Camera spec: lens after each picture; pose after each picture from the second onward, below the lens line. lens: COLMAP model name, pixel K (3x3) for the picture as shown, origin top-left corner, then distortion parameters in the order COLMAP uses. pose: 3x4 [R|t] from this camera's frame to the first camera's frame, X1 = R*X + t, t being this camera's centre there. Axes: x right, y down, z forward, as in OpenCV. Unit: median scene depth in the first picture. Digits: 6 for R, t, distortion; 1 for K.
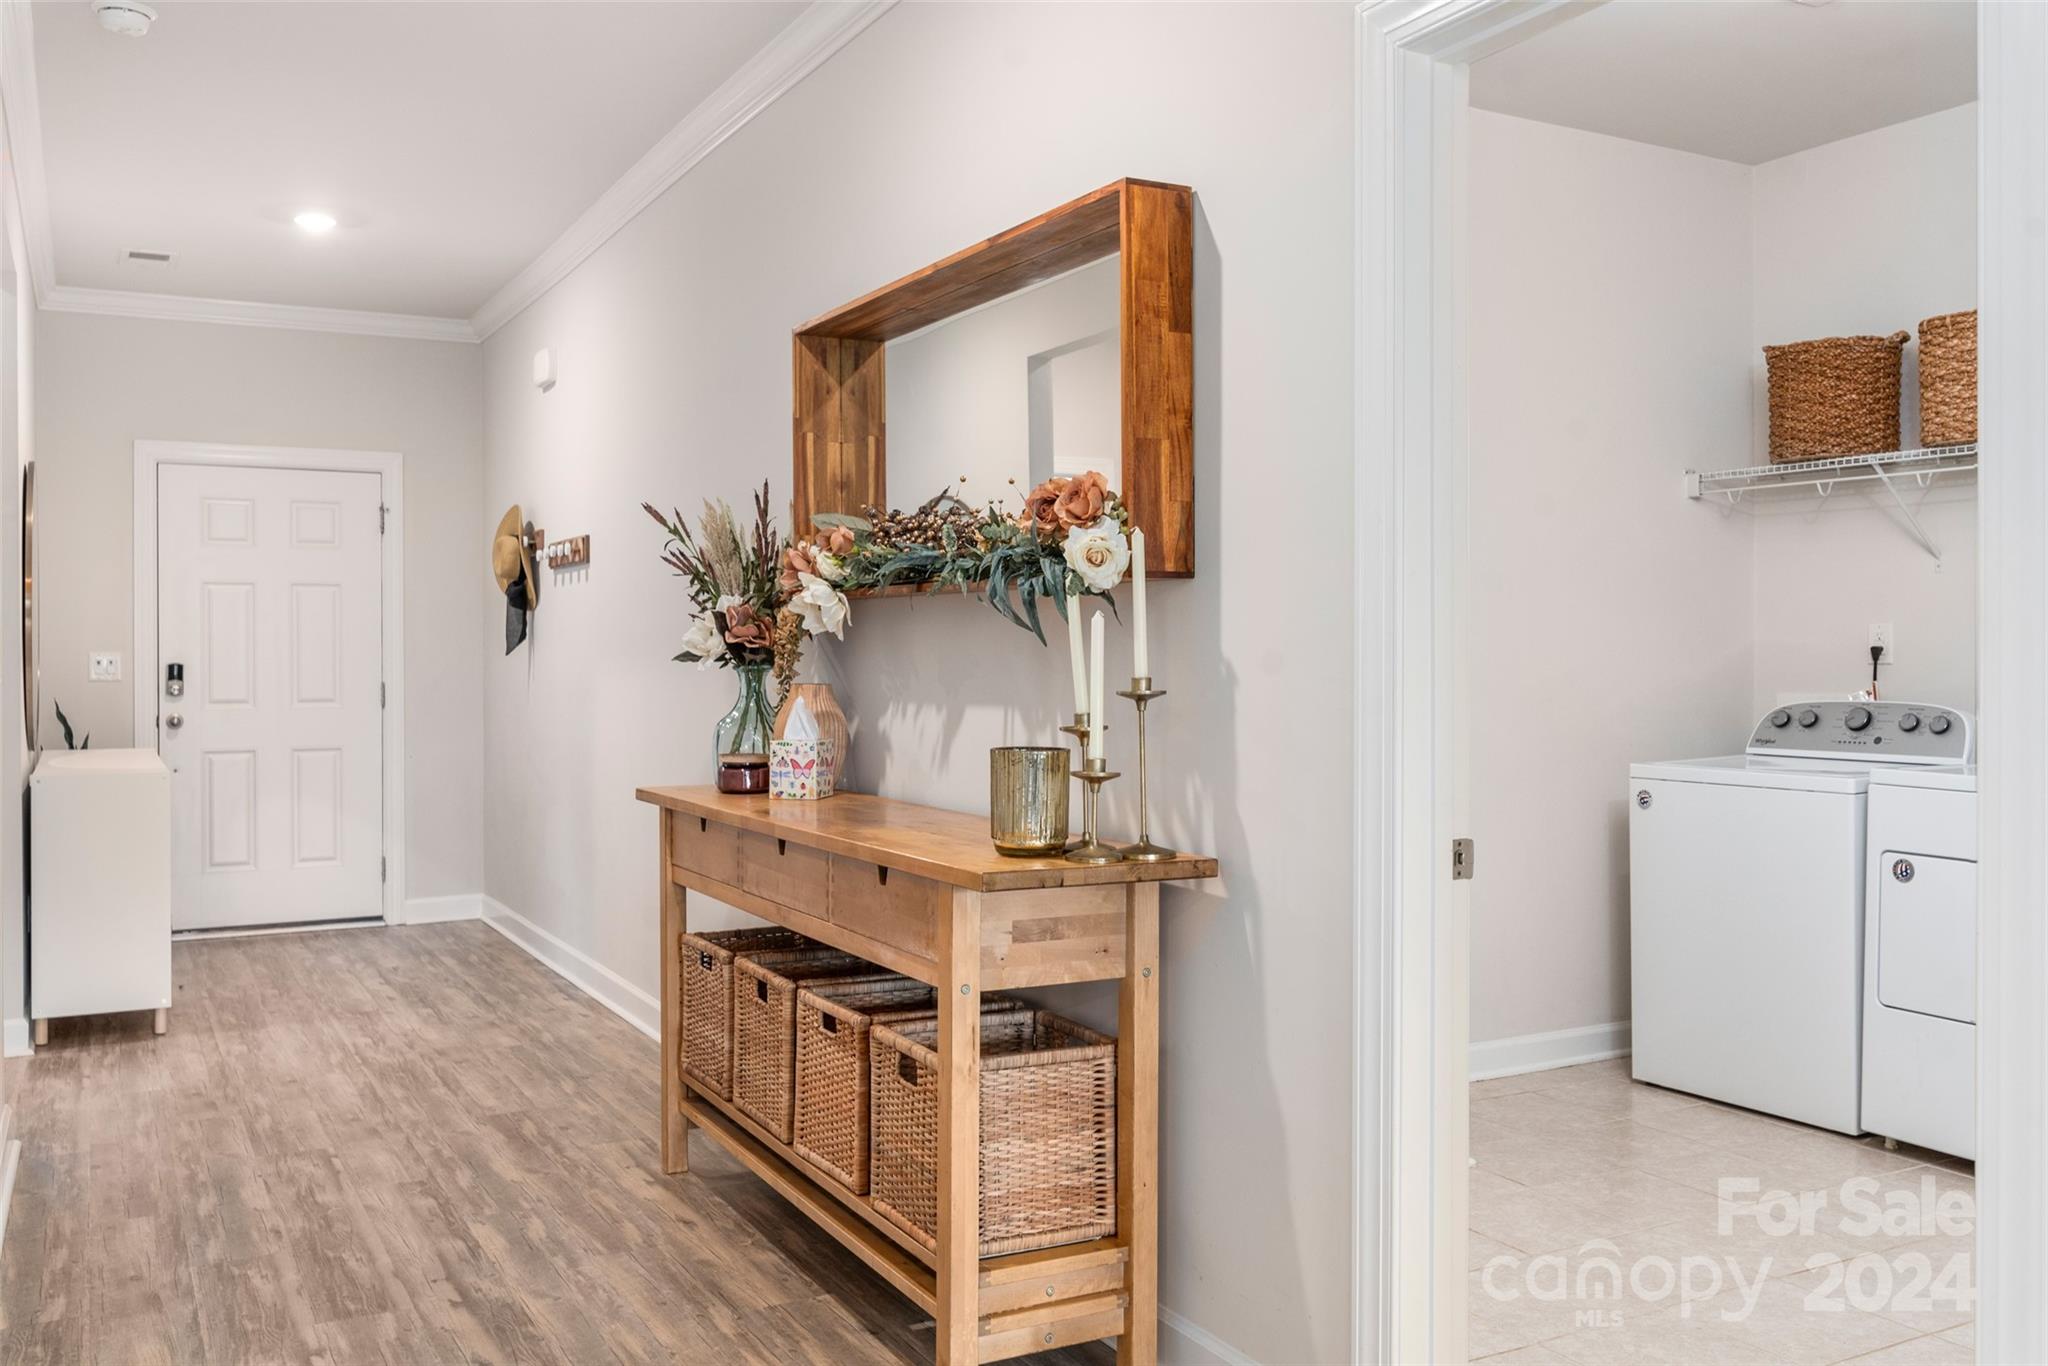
lens RADIAL K [[1821.5, 0, 1014.9], [0, 1821.5, 679.6], [0, 0, 1]] dist [0.016596, 0.009739]
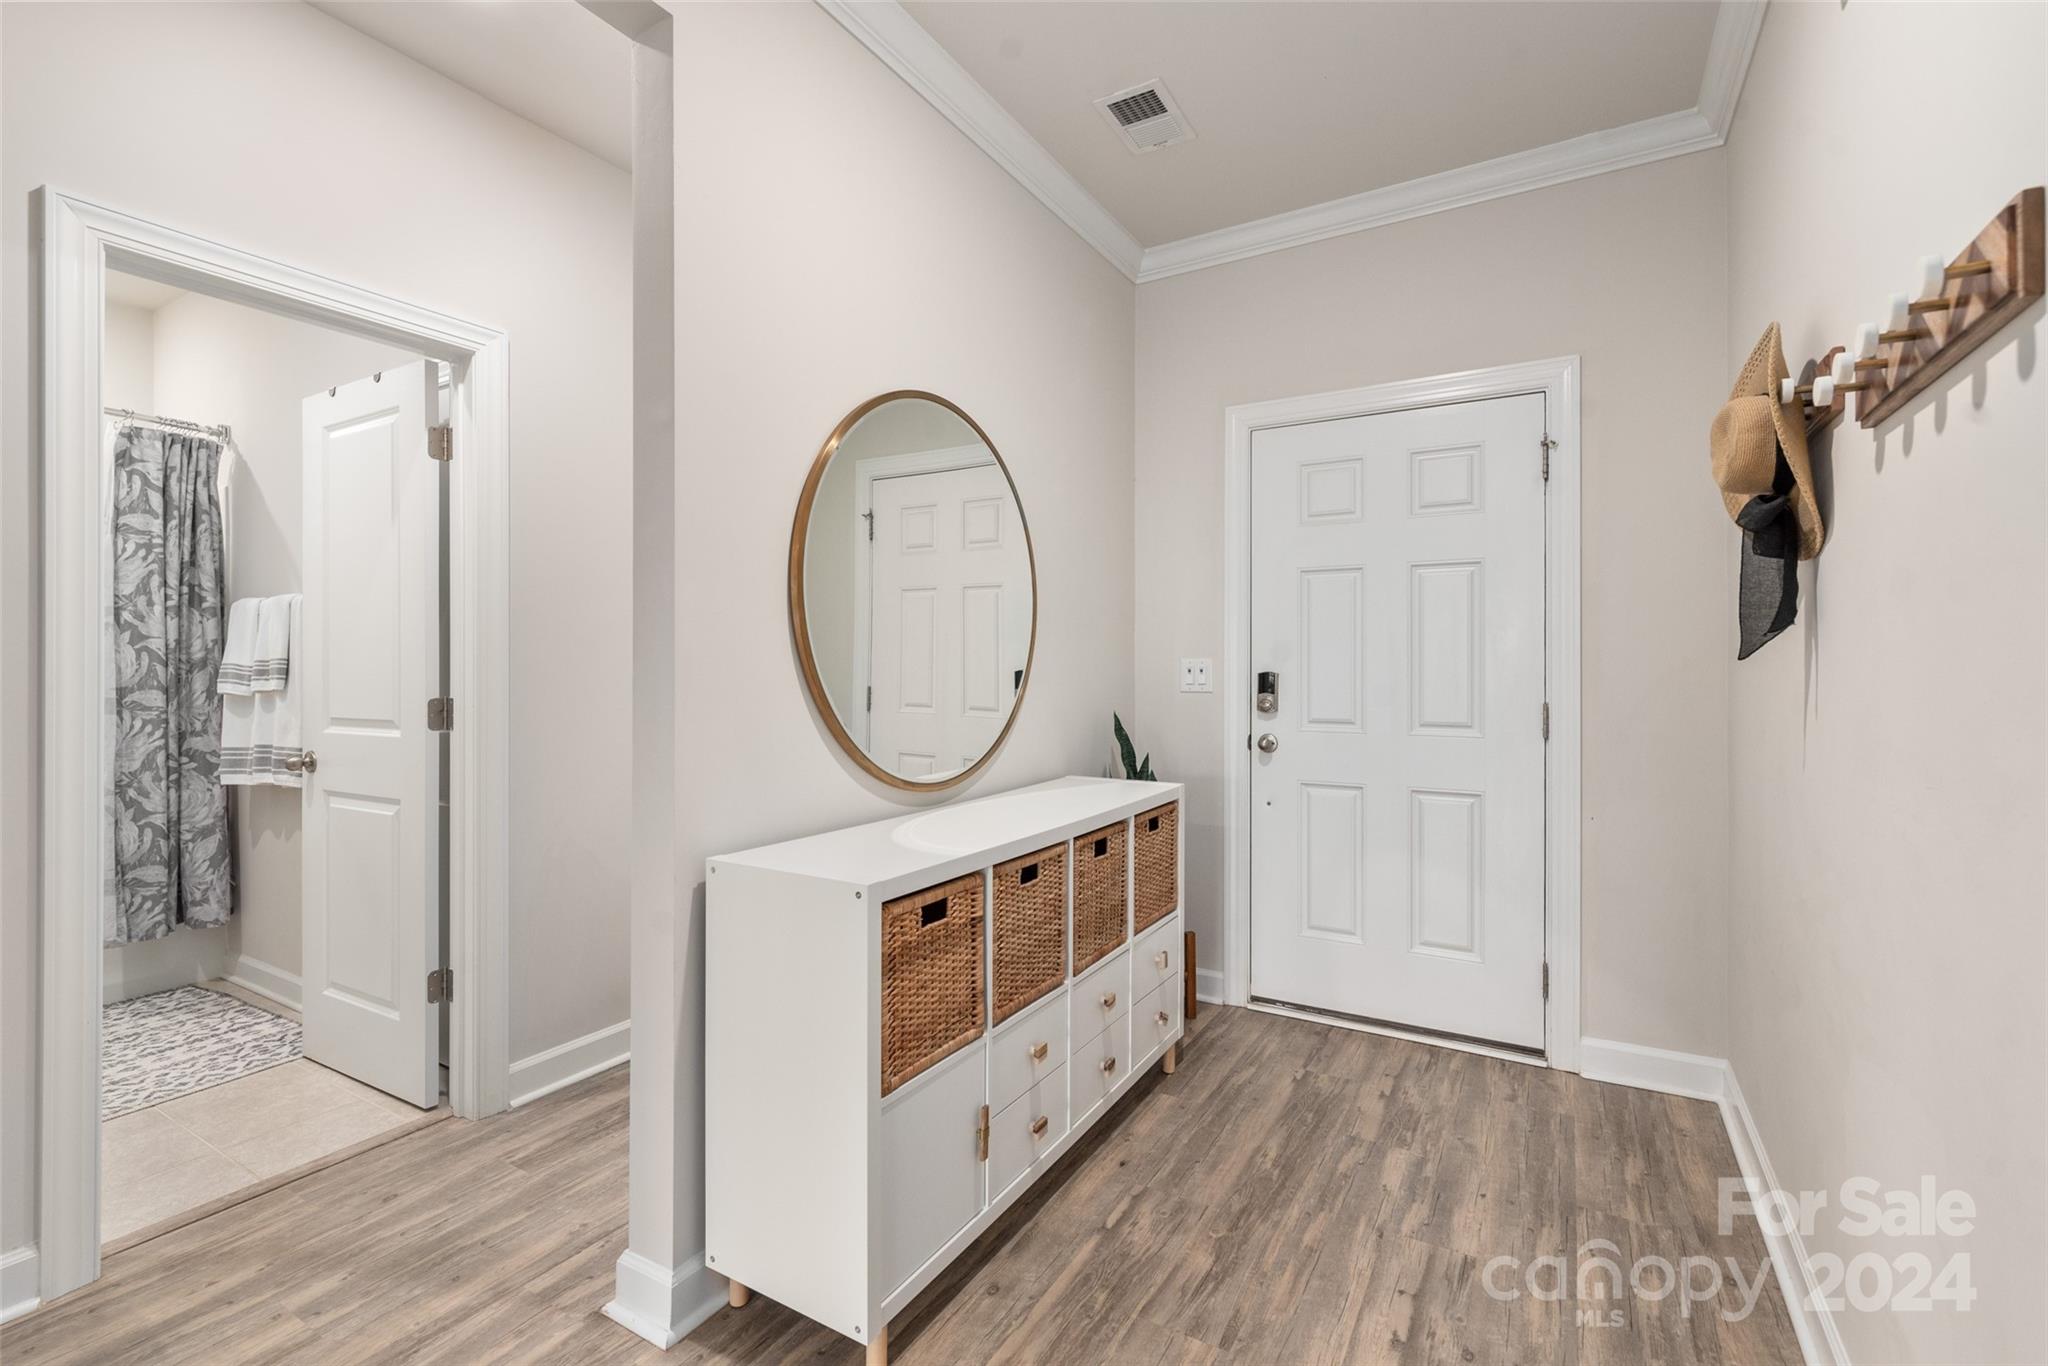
lens RADIAL K [[904.2, 0, 1031.1], [0, 904.2, 665.2], [0, 0, 1]] dist [-0.001324, 0.000461]
pose [[0.527184, 0.001810, -0.849749, -0.105901], [-0.016838, 0.999824, -0.008317, -0.004146], [0.849584, 0.018692, 0.527122, 0.429259]]
